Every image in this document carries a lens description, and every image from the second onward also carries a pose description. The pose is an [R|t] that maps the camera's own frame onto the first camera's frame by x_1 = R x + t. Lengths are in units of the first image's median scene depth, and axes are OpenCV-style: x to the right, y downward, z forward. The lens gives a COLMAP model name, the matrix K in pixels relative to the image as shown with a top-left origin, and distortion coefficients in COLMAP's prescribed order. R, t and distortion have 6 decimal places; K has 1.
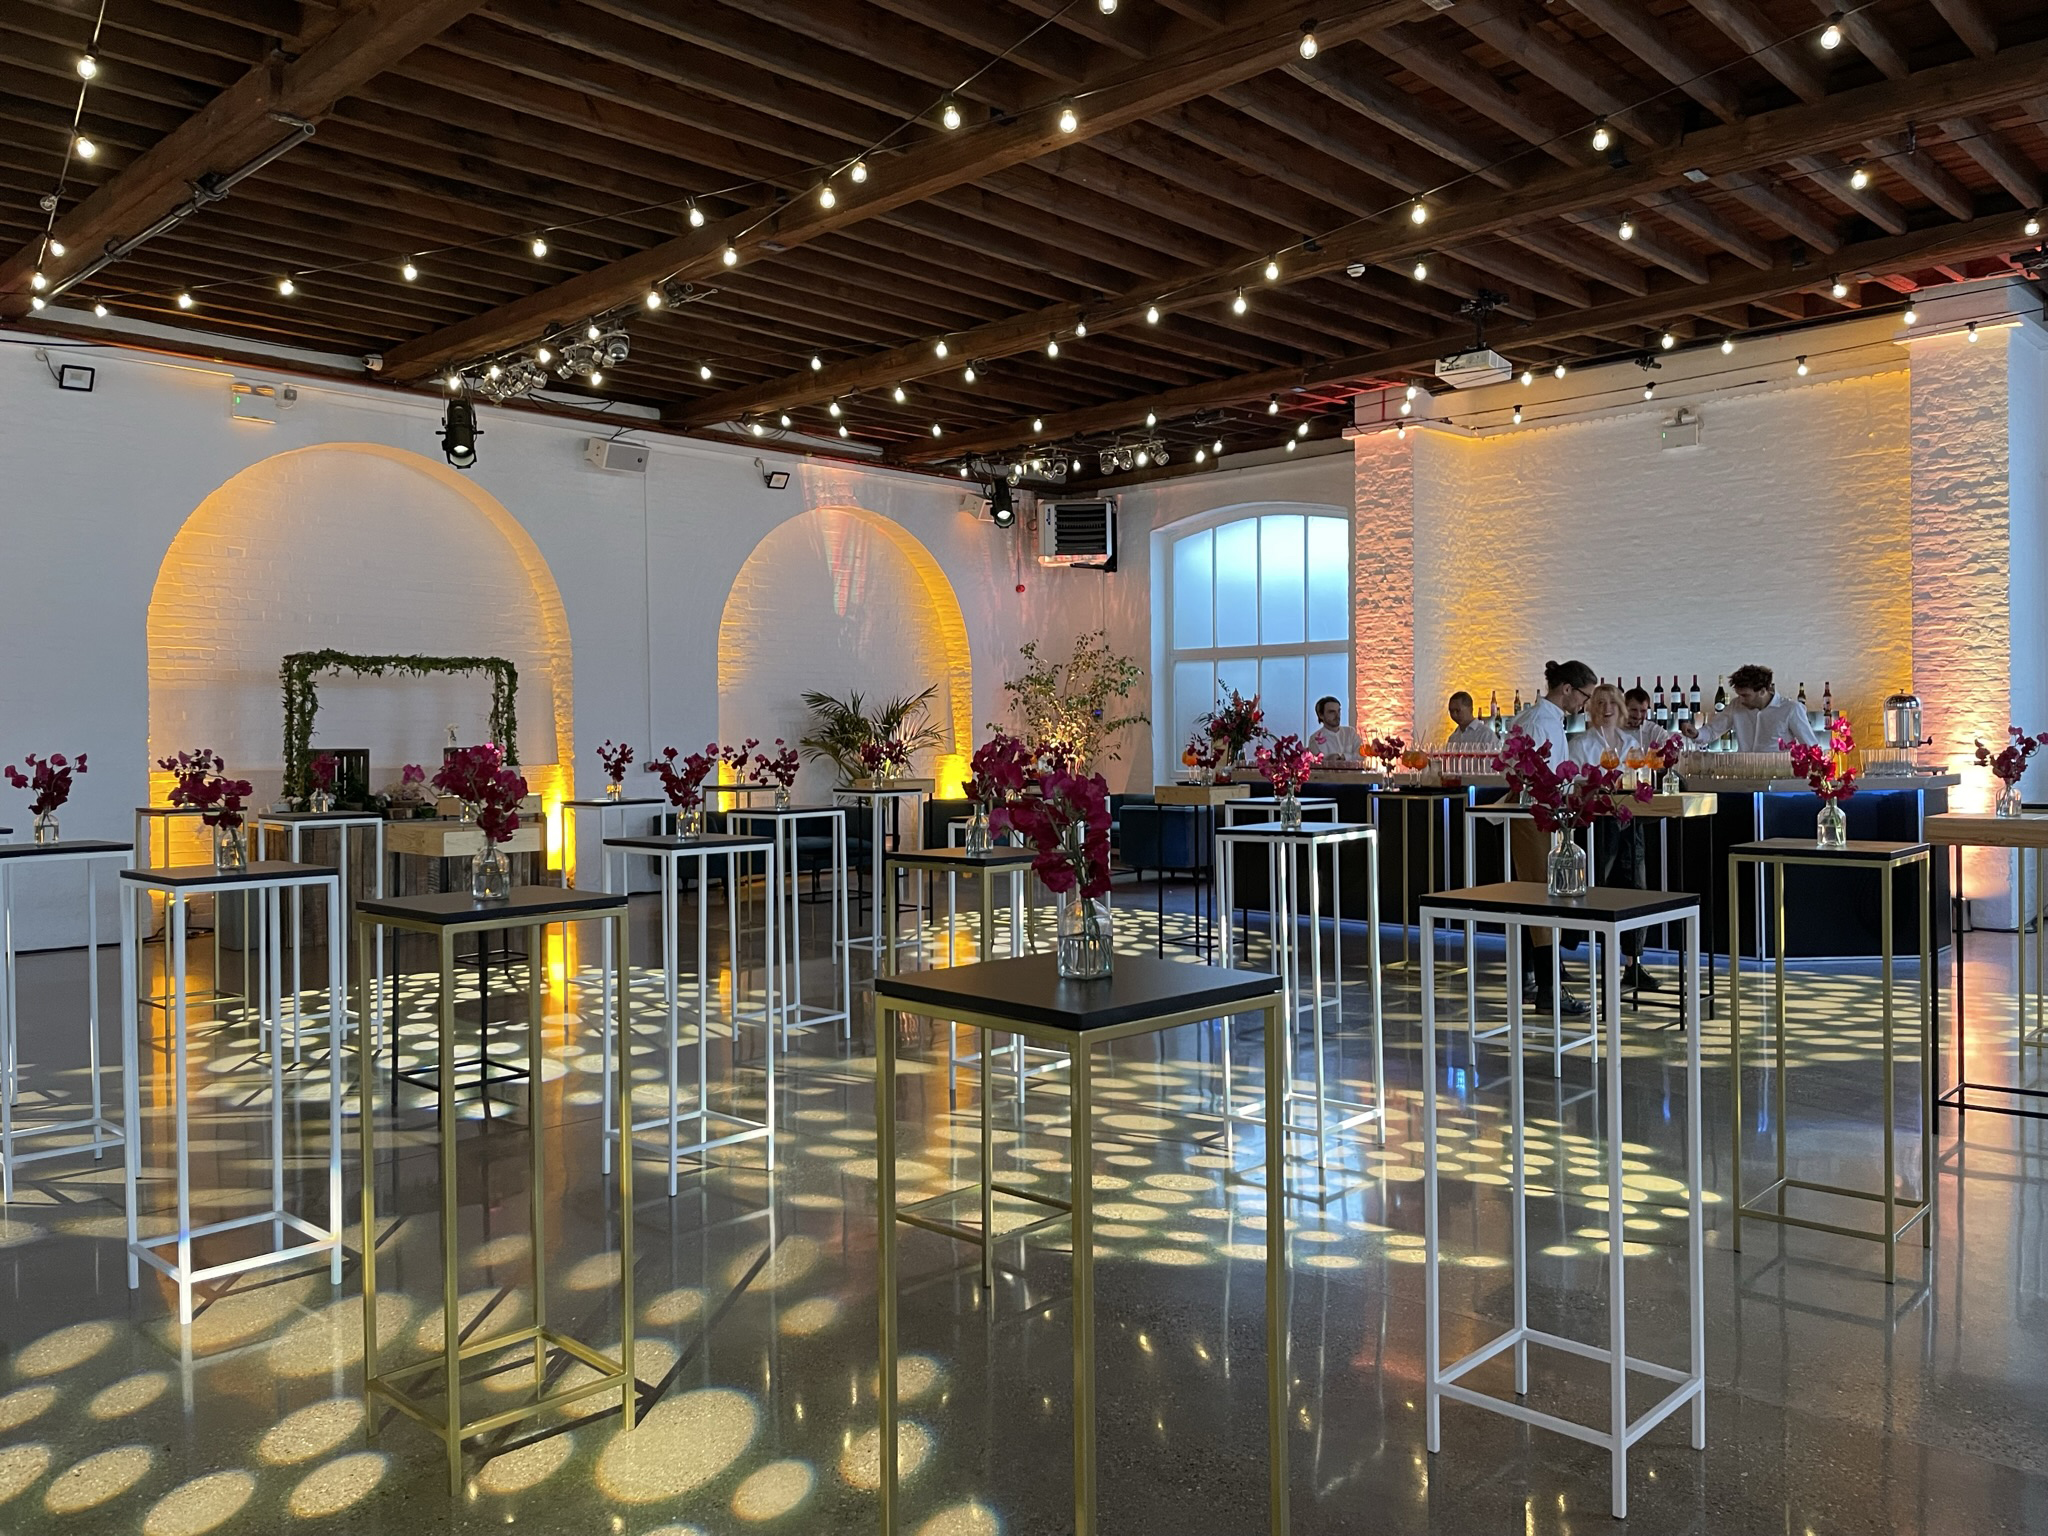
lens RADIAL K [[1562.8, 0, 1024.0], [0, 1562.8, 768.0], [0, 0, 1]] dist [0.106786, -0.159266]
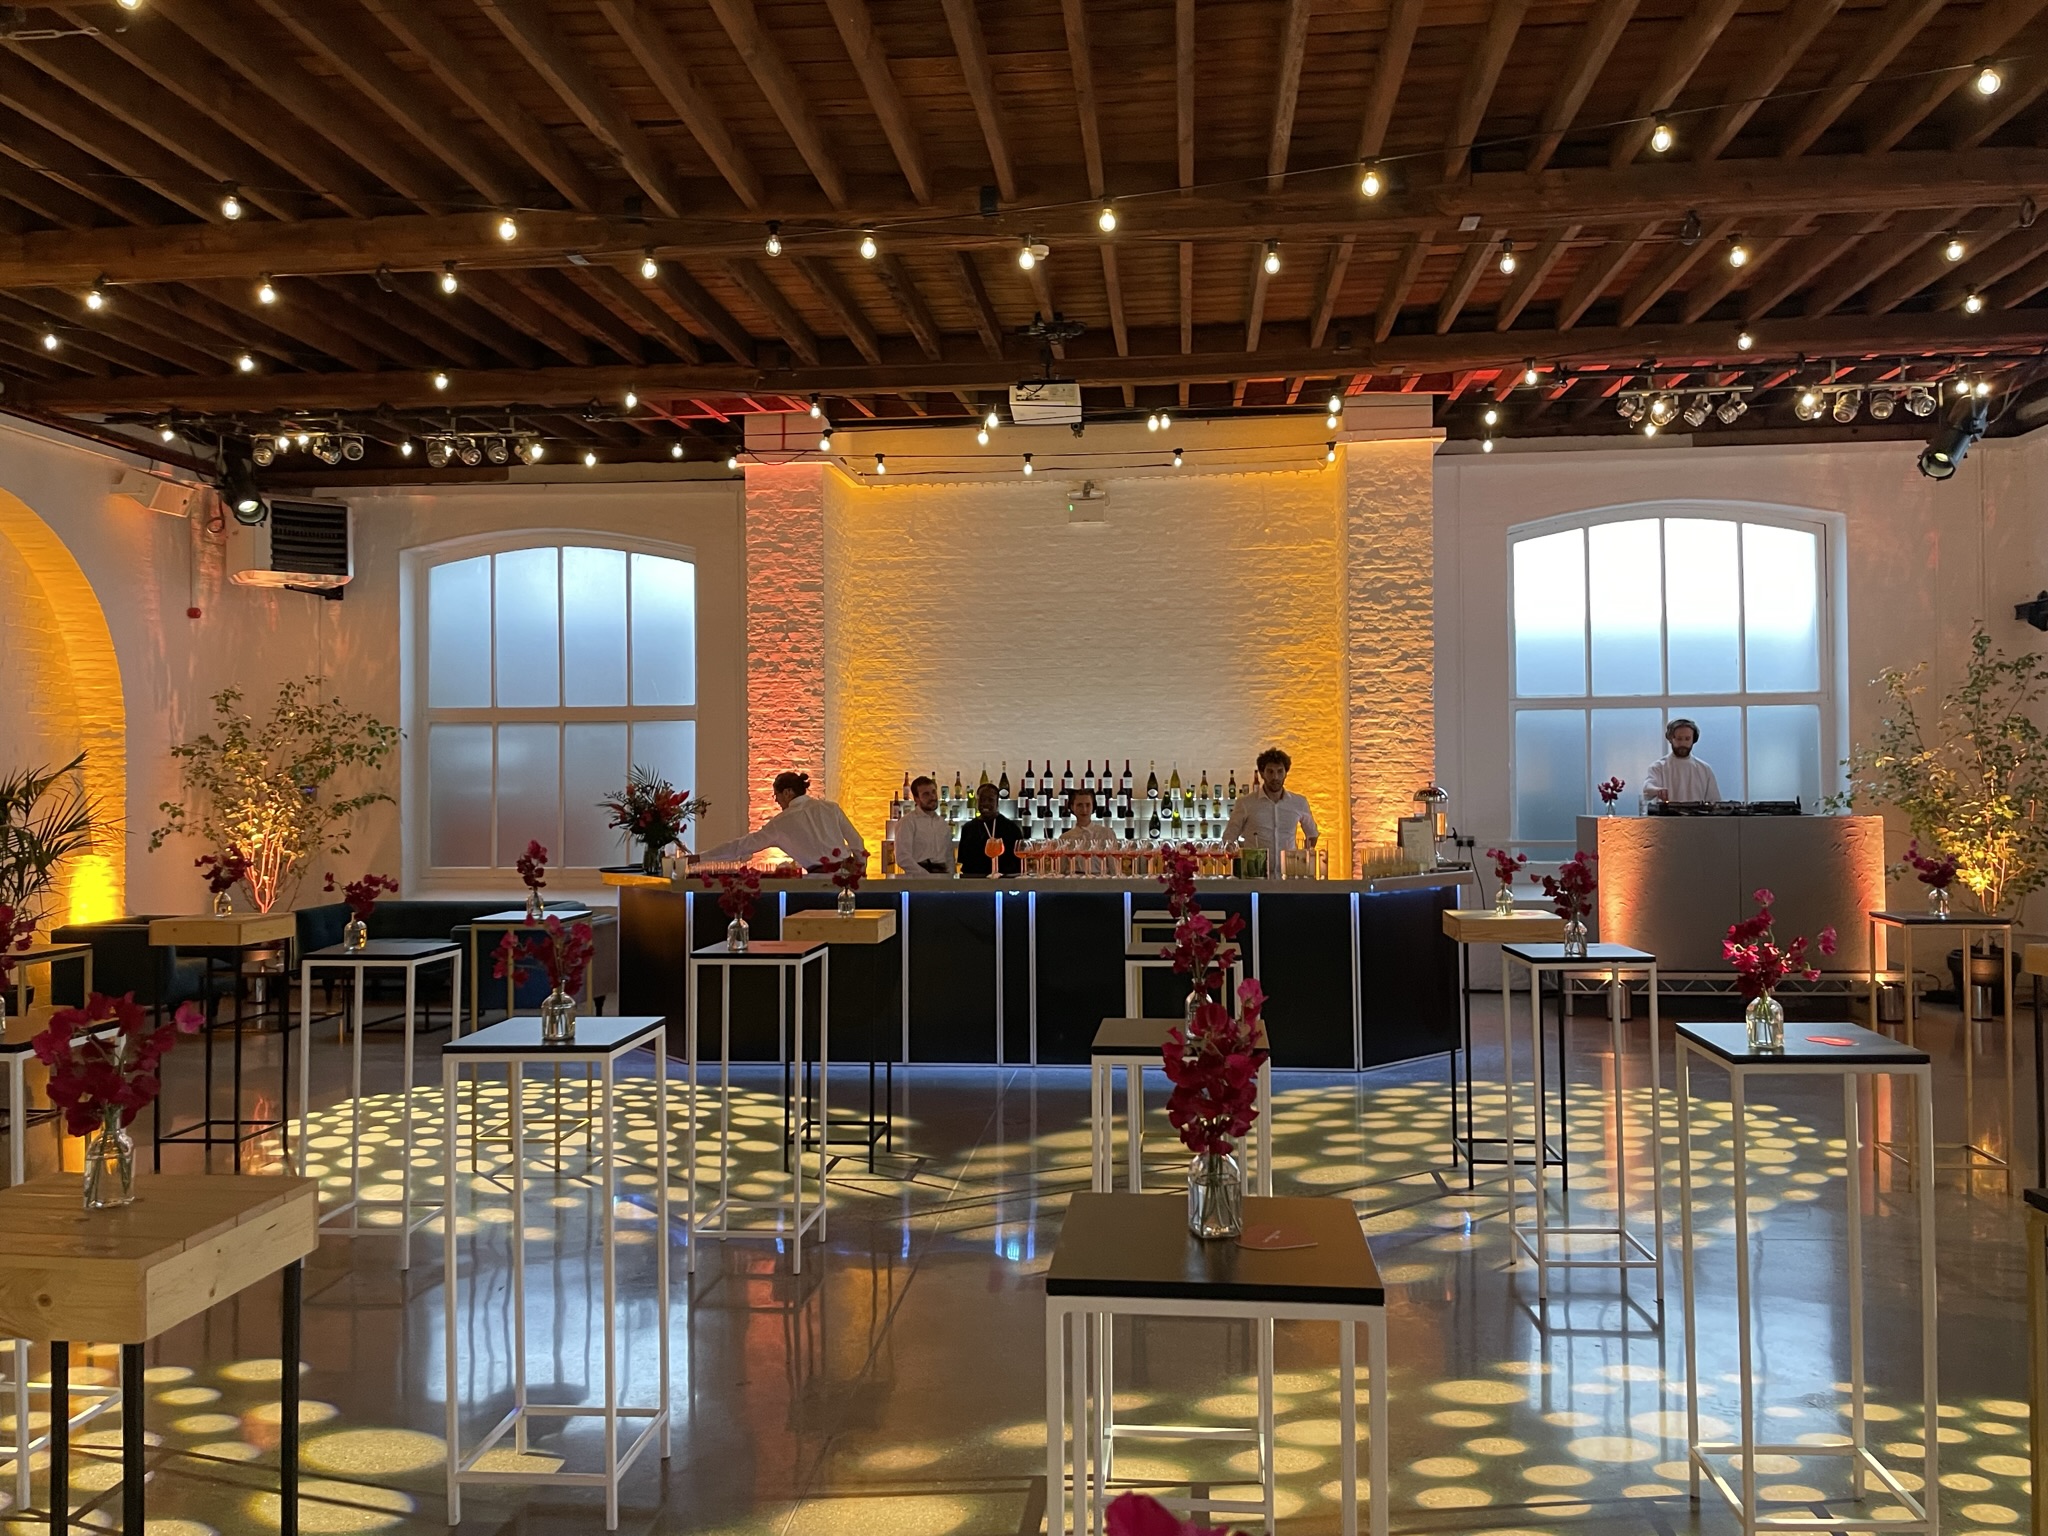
lens RADIAL K [[1562.8, 0, 1024.0], [0, 1562.8, 768.0], [0, 0, 1]] dist [0.106786, -0.159266]
pose [[0.778992, 0.008811, 0.626972, -0.220326], [0.014603, 0.999375, -0.032189, -0.024447], [-0.626864, 0.034230, 0.778377, 0.305093]]
